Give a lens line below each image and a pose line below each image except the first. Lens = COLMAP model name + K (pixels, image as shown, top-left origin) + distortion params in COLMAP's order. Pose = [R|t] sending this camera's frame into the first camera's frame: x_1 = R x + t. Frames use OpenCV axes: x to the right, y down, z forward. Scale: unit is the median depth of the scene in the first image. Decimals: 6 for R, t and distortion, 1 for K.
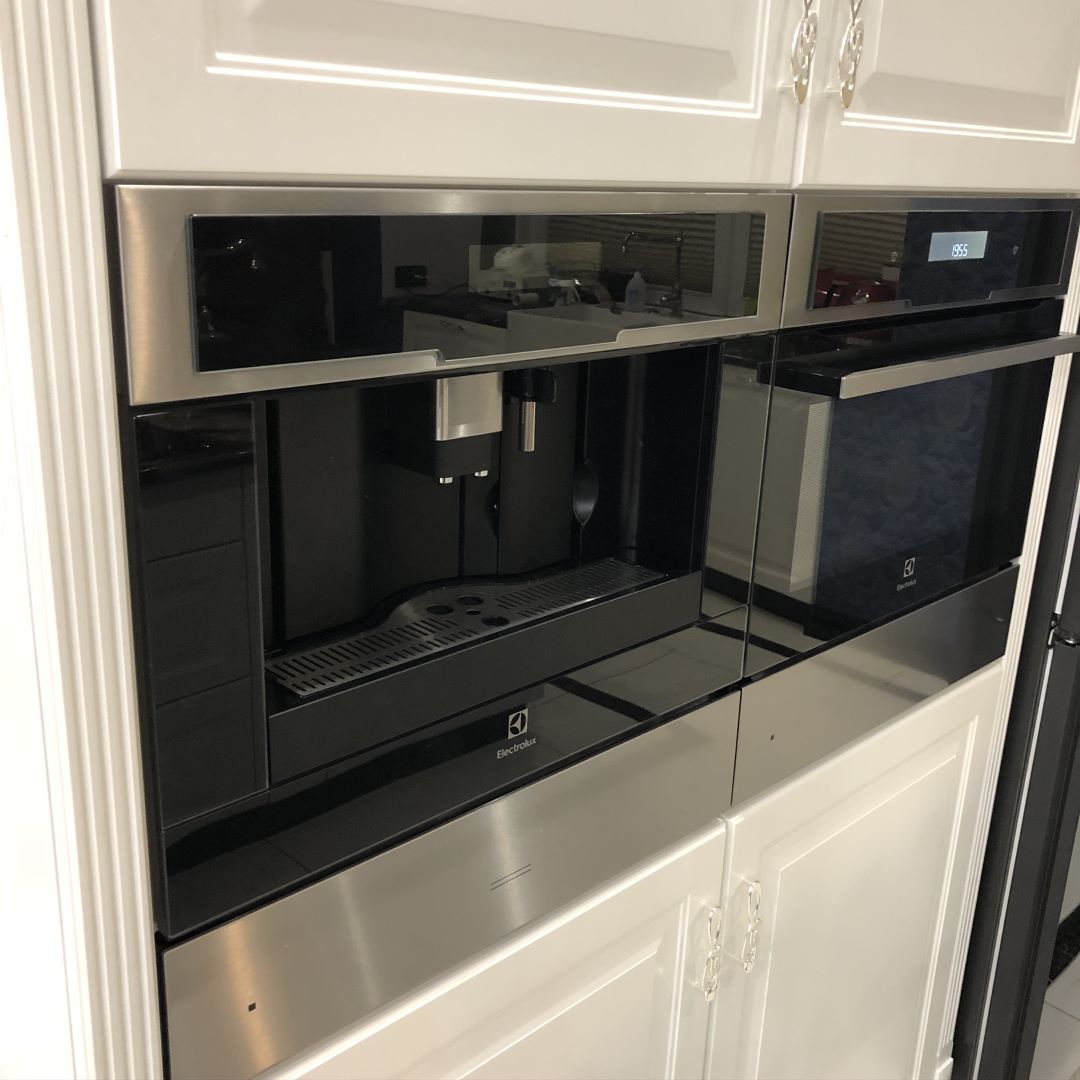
lens RADIAL K [[1163.5, 0, 541.7], [0, 1163.5, 540.6], [0, 0, 1]] dist [0.008227, 0.000000]
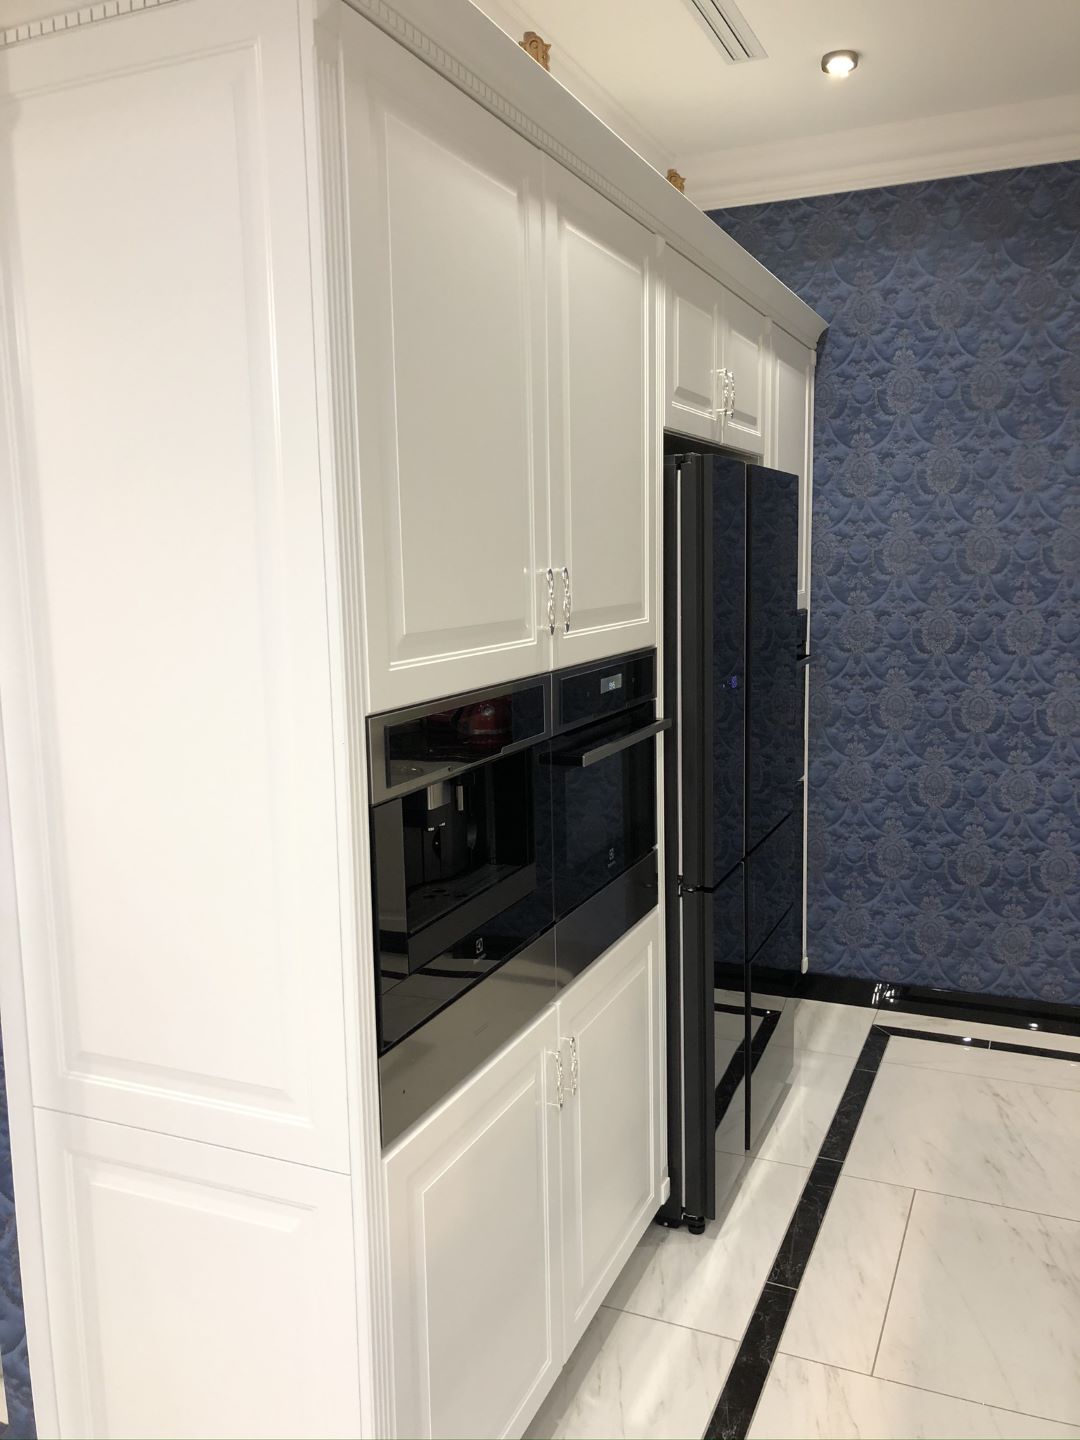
lens RADIAL K [[1179.9, 0, 543.4], [0, 1179.9, 715.8], [0, 0, 1]] dist [0.005872, 0.001184]
pose [[0.921156, -0.105851, 0.374522, -0.589143], [0.170057, 0.975049, -0.142687, 0.074611], [-0.350074, 0.195127, 0.916173, -0.905083]]
